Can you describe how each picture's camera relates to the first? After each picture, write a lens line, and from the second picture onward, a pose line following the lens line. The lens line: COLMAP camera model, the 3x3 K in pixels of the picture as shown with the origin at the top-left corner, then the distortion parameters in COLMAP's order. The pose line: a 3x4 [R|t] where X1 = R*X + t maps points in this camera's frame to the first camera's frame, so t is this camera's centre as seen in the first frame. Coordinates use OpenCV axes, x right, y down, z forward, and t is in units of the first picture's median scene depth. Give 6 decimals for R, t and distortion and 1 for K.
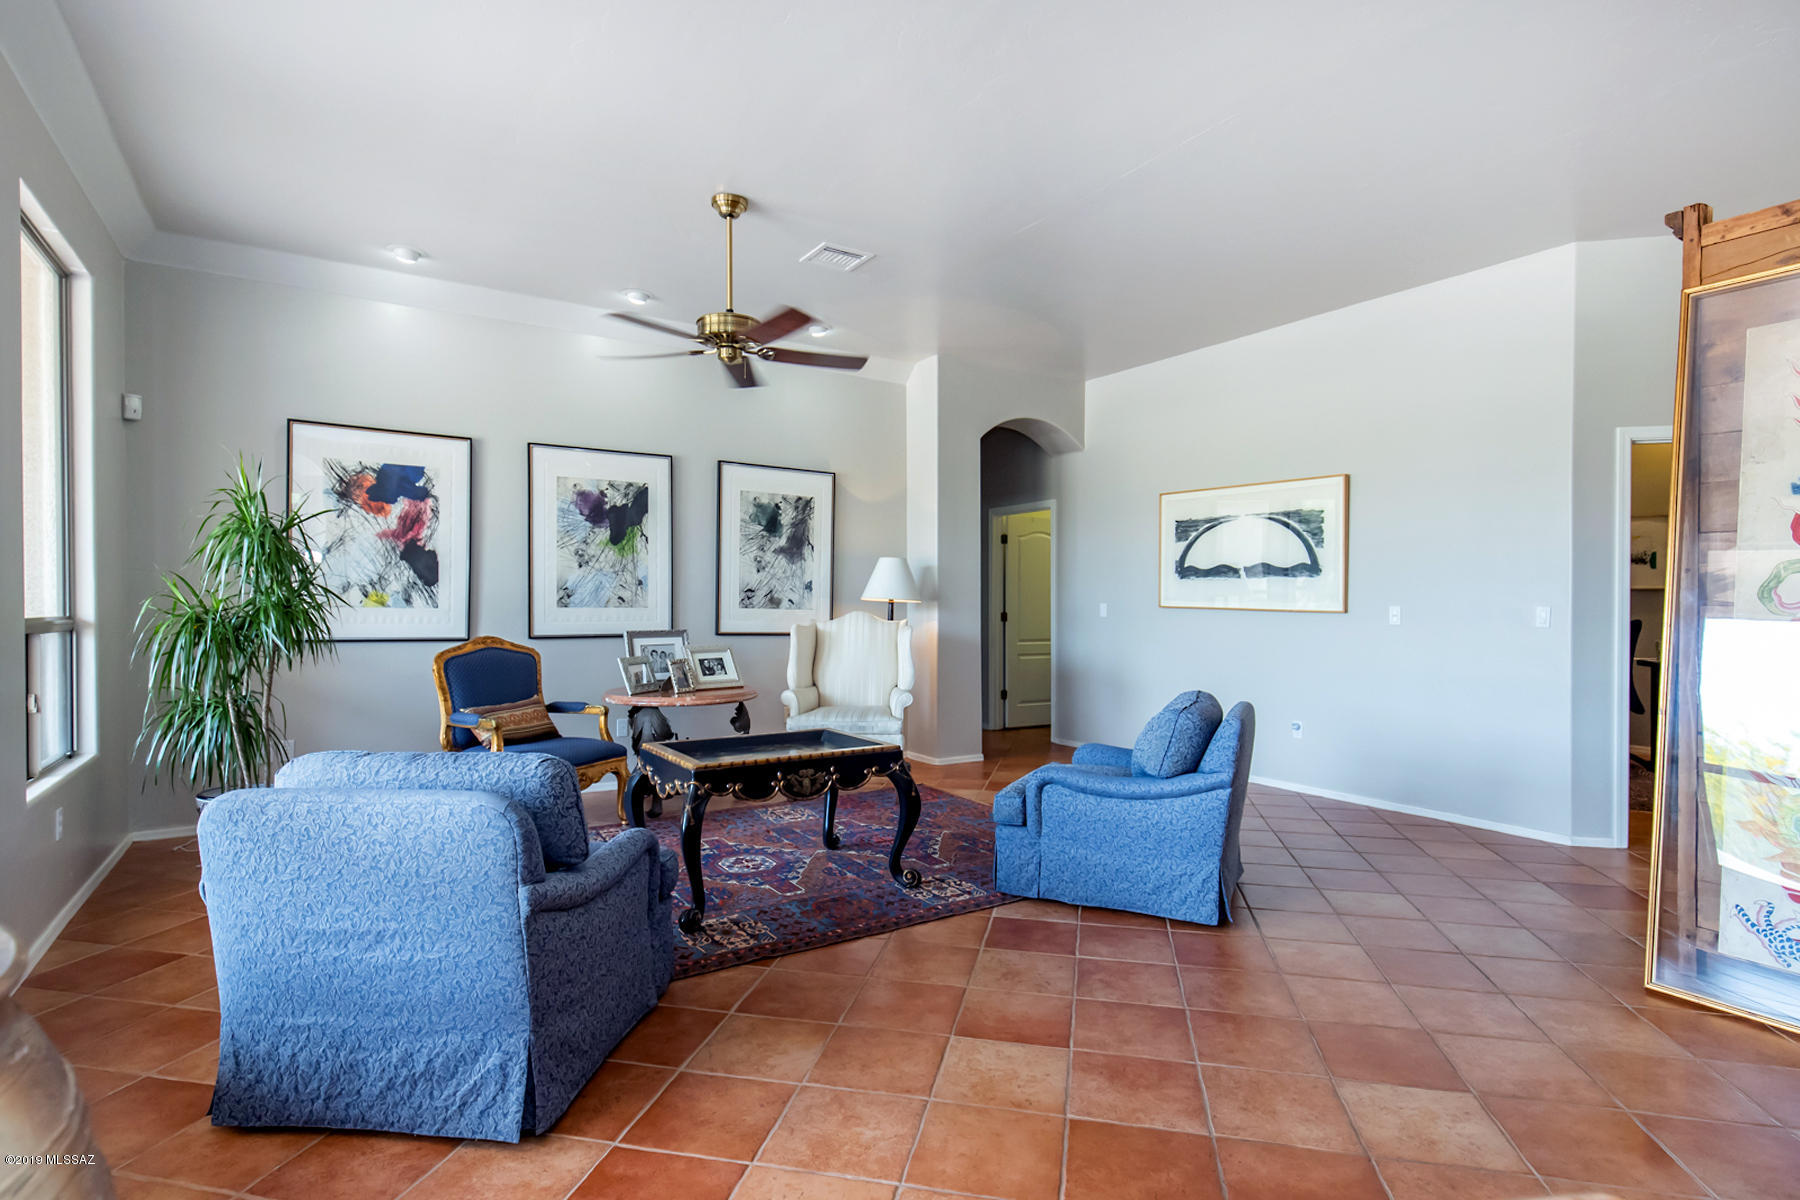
lens RADIAL K [[891.7, 0, 854.8], [0, 891.7, 632.3], [0, 0, 1]] dist [-0.000905, 0.000013]
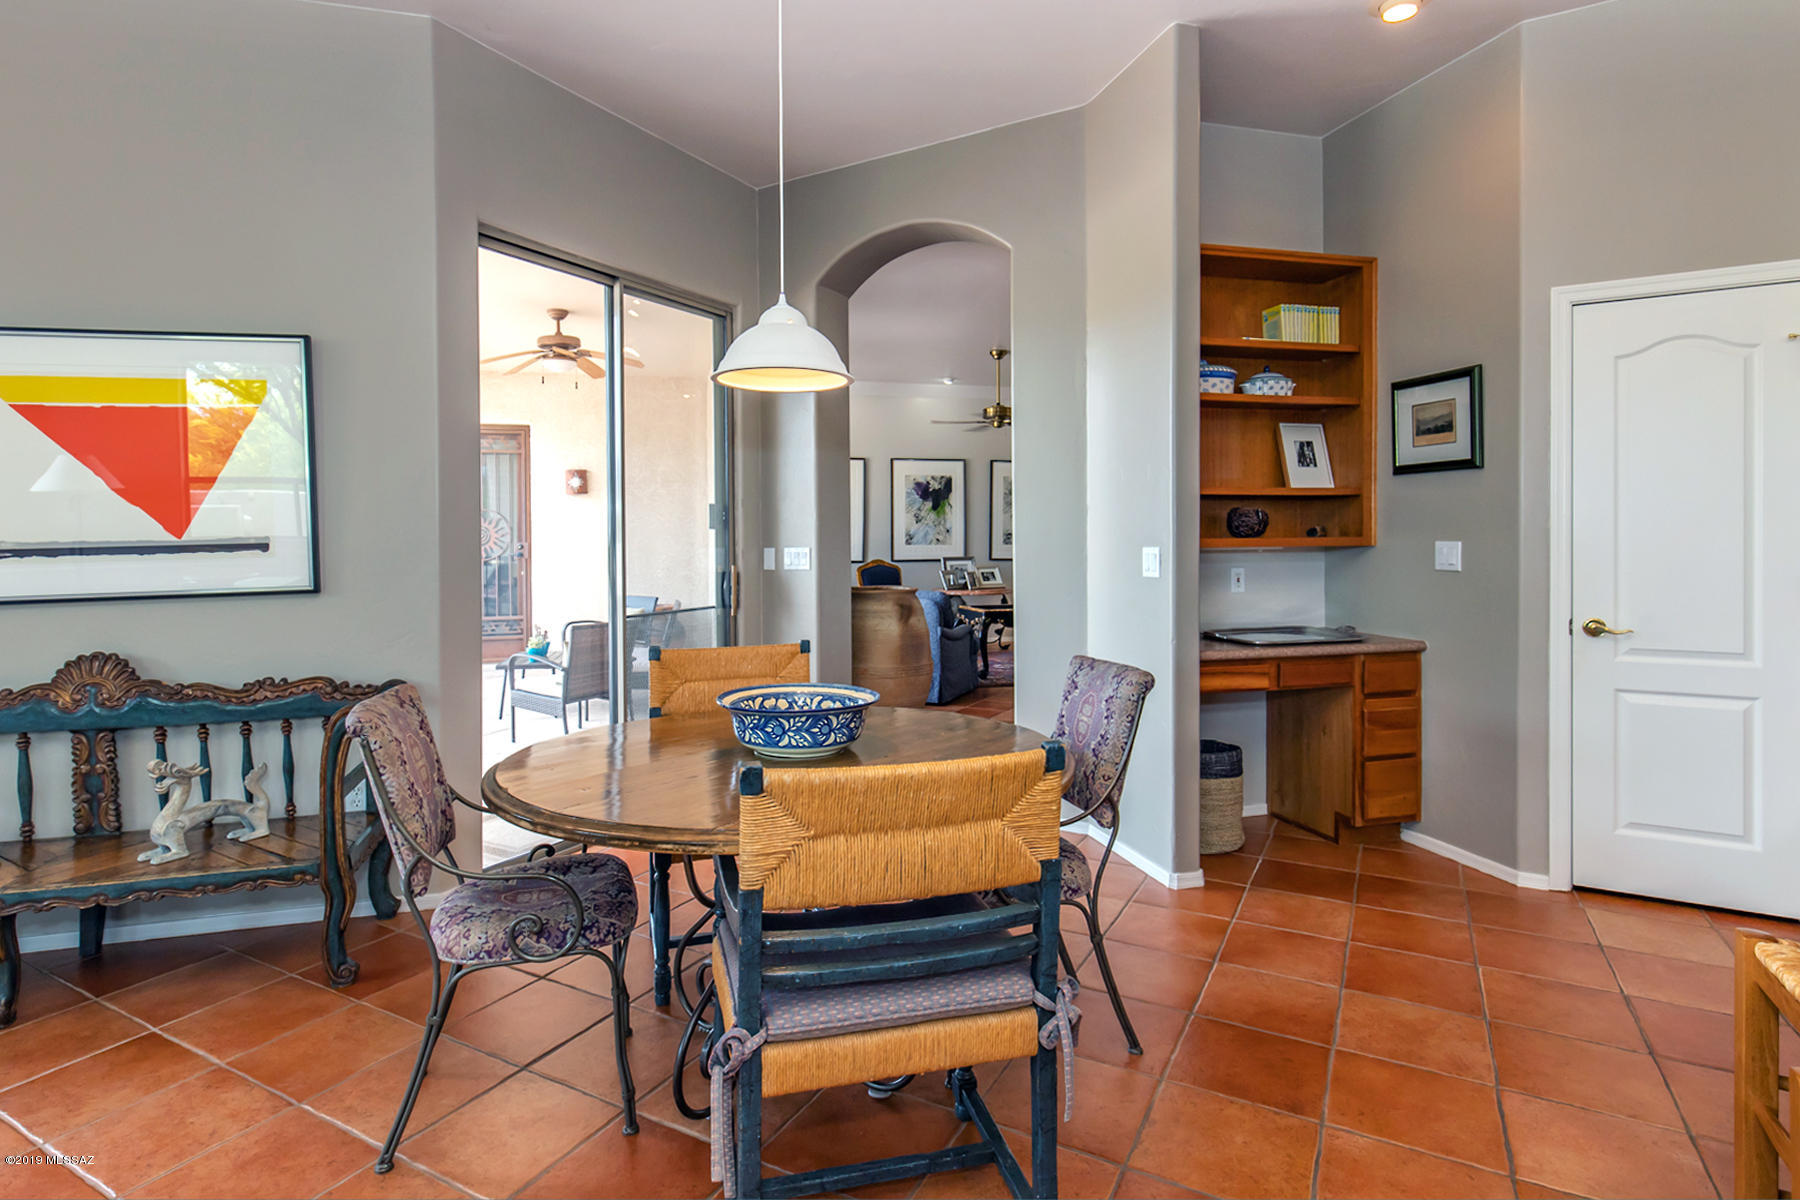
lens RADIAL K [[903.2, 0, 897.9], [0, 903.2, 551.3], [0, 0, 1]] dist [-0.001303, 0.000329]
pose [[0.970336, -0.003854, -0.241729, 0.109096], [-0.000542, 0.999836, -0.018117, 0.020039], [0.241759, 0.017711, 0.970175, -0.843243]]
